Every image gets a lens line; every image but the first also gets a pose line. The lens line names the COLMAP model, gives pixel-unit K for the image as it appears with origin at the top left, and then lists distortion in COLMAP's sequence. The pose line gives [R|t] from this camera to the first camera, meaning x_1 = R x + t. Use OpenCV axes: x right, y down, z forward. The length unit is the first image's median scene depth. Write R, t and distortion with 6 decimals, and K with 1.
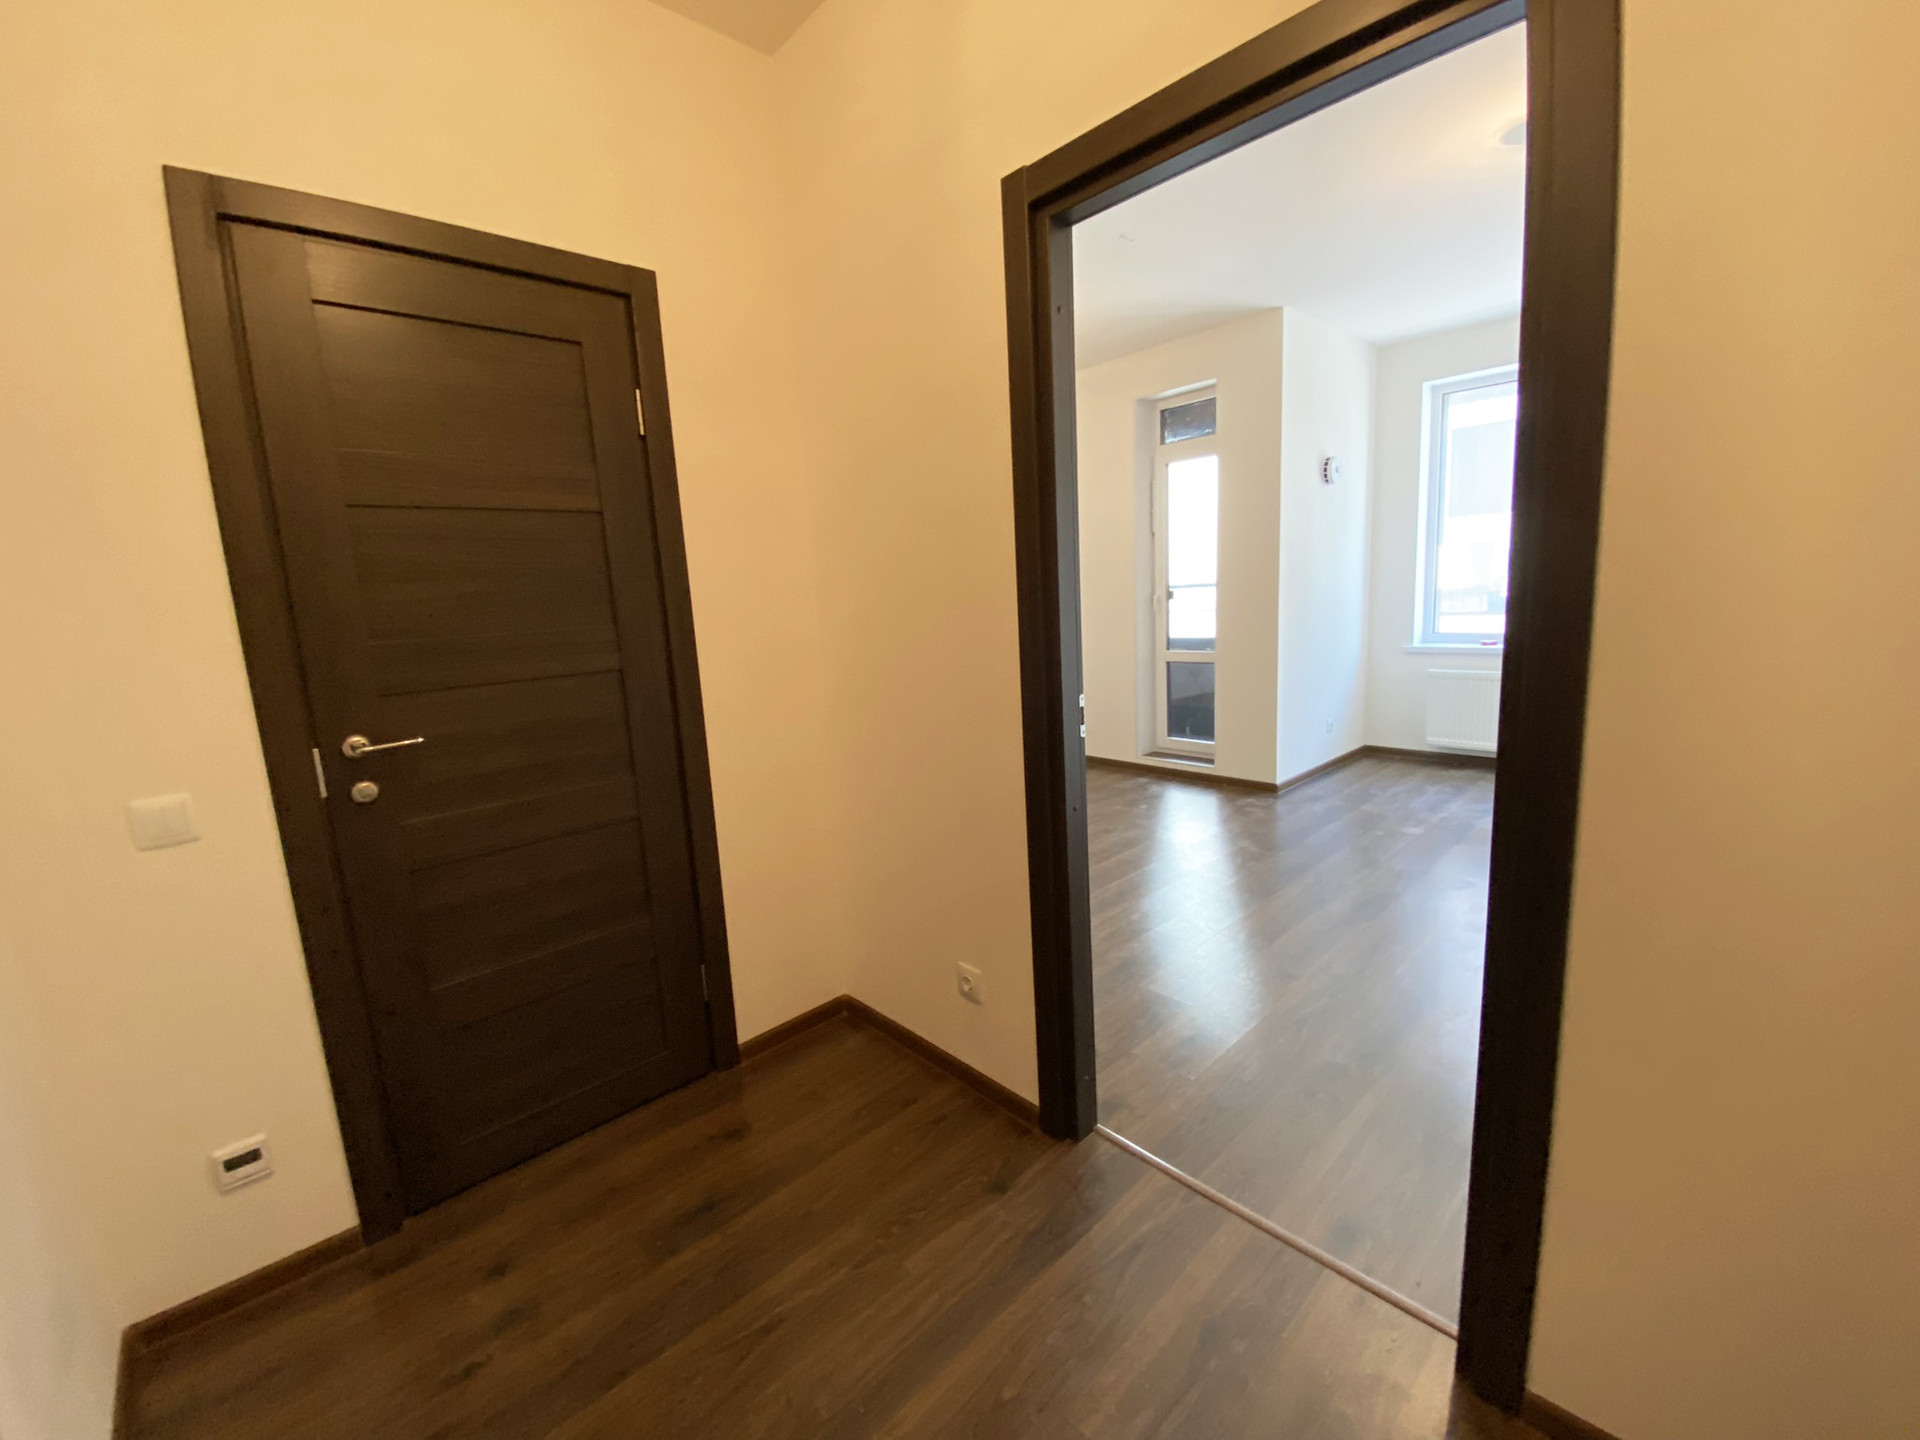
lens RADIAL K [[771.2, 0, 941.6], [0, 771.2, 722.7], [0, 0, 1]] dist [-0.004710, -0.007138]
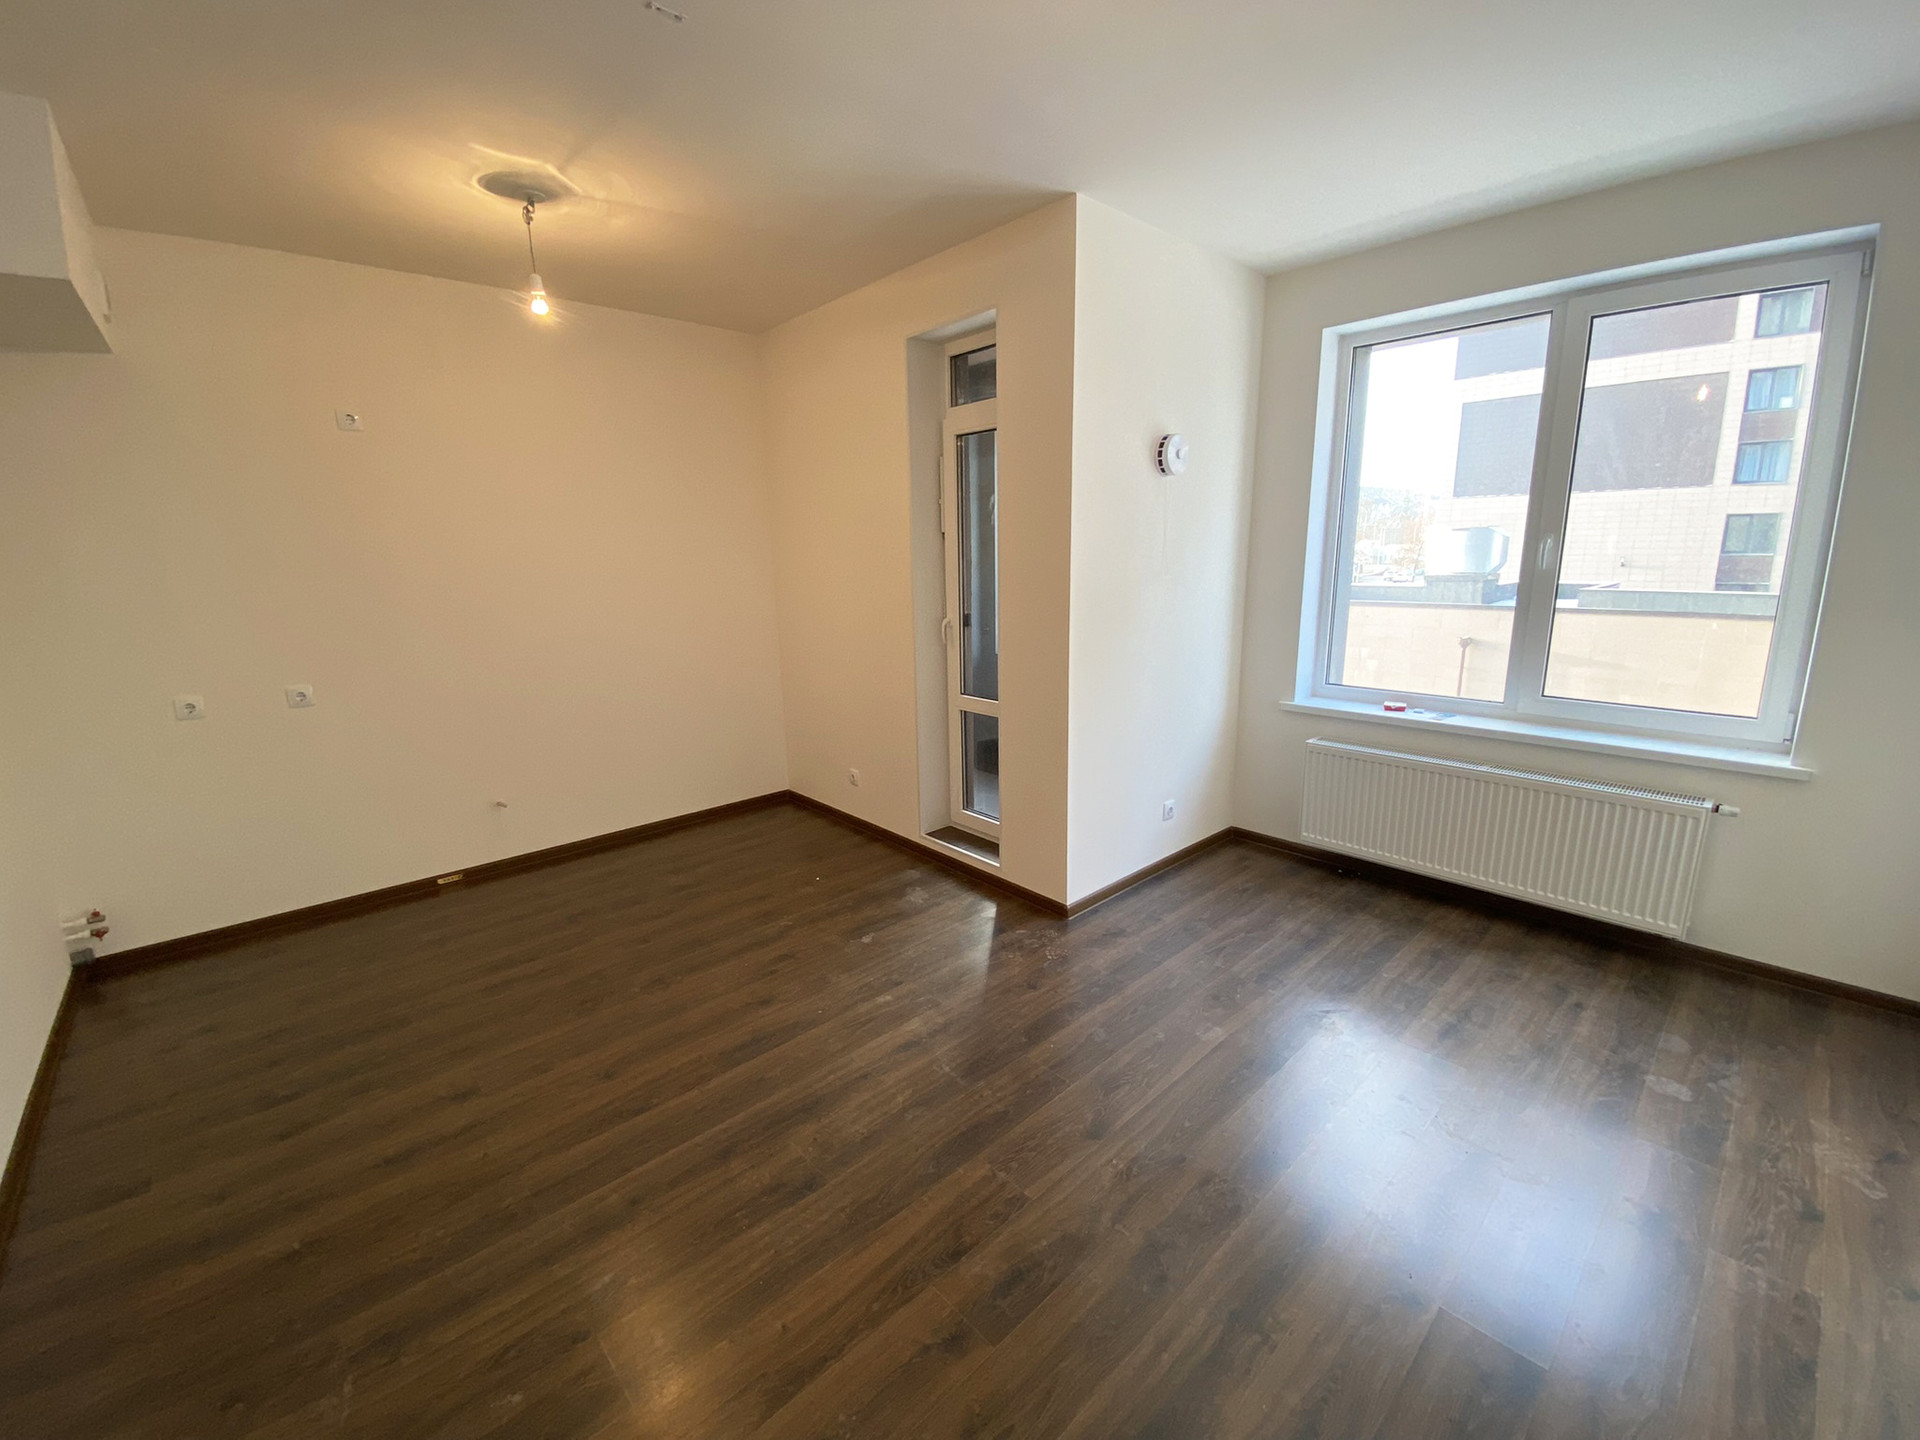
lens RADIAL K [[771.2, 0, 948.3], [0, 771.2, 719.5], [0, 0, 1]] dist [-0.004710, -0.007138]
pose [[0.999395, 0.033944, 0.007639, 0.295219], [-0.034310, 0.997931, 0.054376, -0.117278], [-0.005778, -0.054606, 0.998491, 0.290260]]
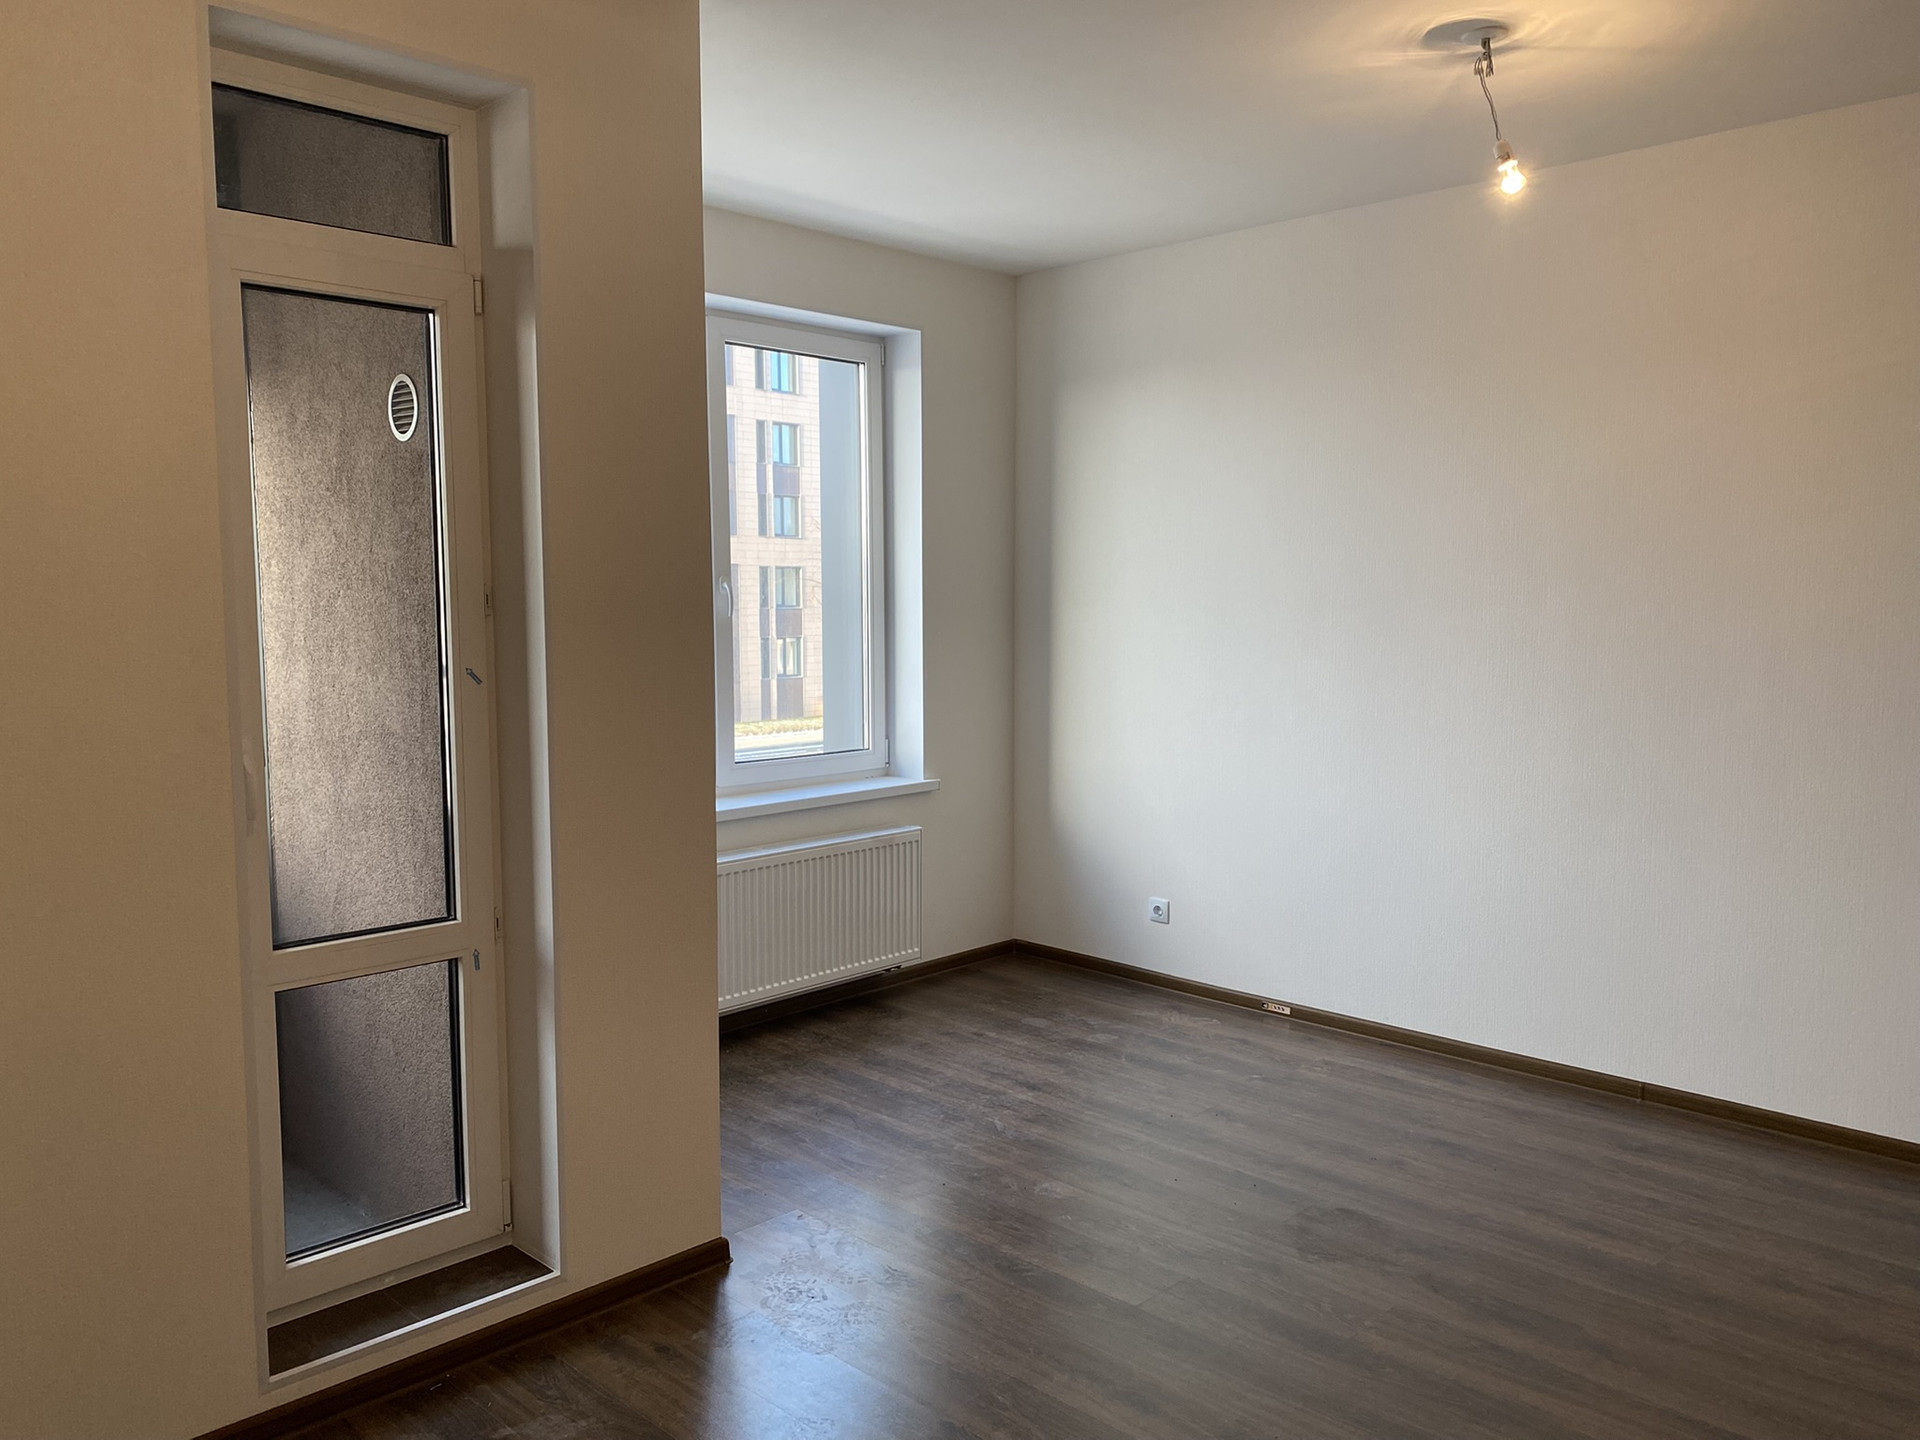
lens RADIAL K [[1459.2, 0, 961.5], [0, 1459.2, 715.8], [0, 0, 1]] dist [0.029410, -0.020730]
pose [[-0.057165, -0.034955, 0.997753, -0.255550], [0.166819, 0.985002, 0.044066, -0.170743], [-0.984329, 0.168963, -0.050477, 0.820664]]
